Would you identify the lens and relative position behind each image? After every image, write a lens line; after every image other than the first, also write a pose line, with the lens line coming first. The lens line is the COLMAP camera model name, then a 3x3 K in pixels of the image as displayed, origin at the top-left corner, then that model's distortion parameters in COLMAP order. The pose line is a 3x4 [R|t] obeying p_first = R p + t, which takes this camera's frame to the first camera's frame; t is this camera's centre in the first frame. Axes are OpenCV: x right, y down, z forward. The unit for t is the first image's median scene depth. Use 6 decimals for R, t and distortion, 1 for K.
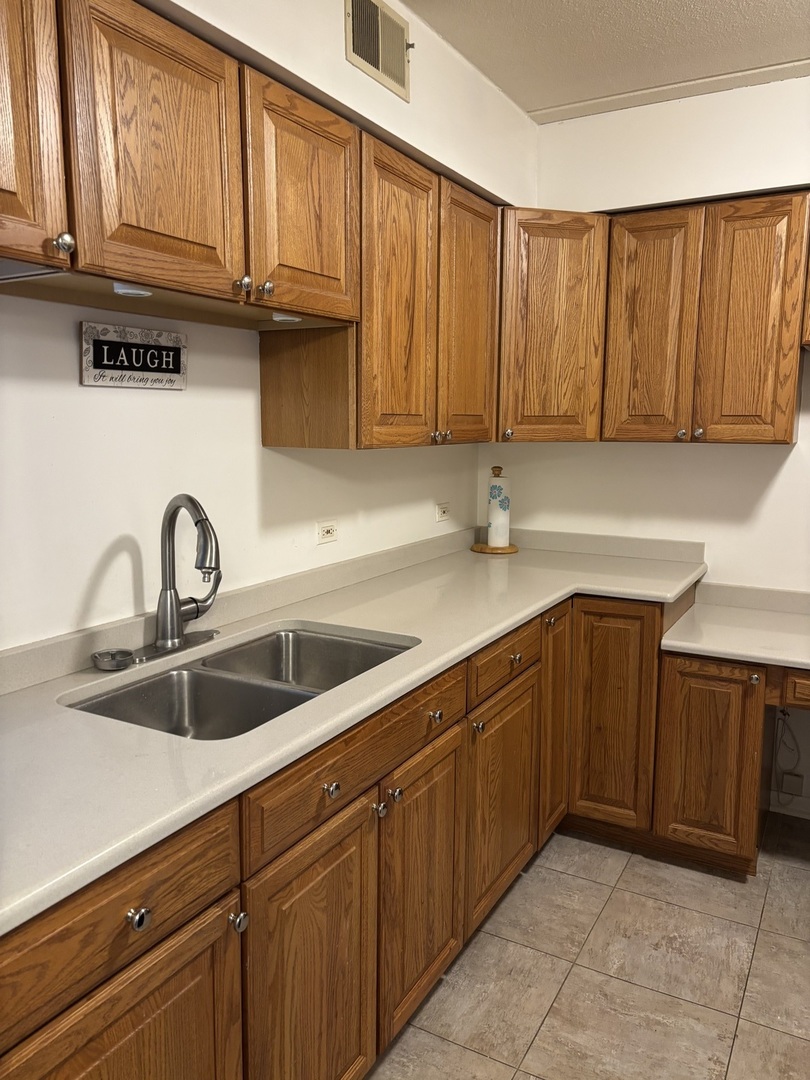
lens RADIAL K [[809.5, 0, 399.4], [0, 809.5, 540.8], [0, 0, 1]] dist [0.004615, -0.000707]
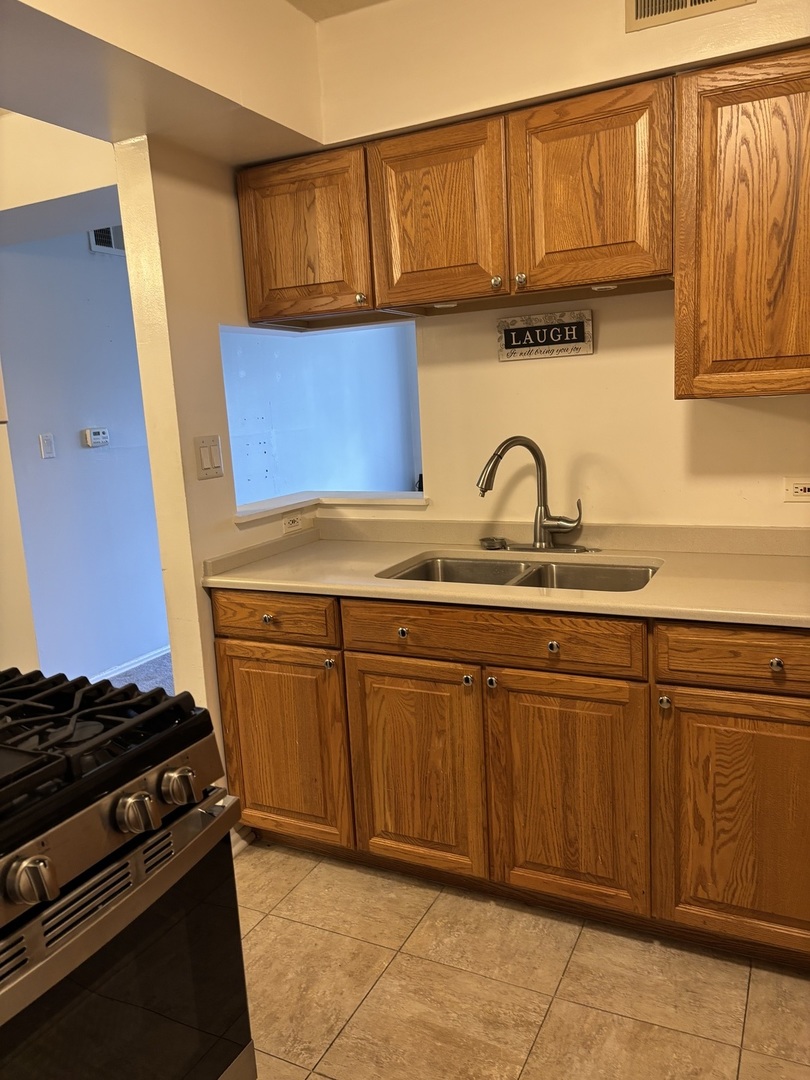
lens RADIAL K [[809.5, 0, 399.3], [0, 809.5, 541.7], [0, 0, 1]] dist [0.004615, -0.000707]
pose [[0.057334, 0.165390, -0.984560, 1.087913], [-0.091710, 0.982885, 0.159768, -0.079224], [0.994134, 0.081134, 0.071521, 0.687720]]
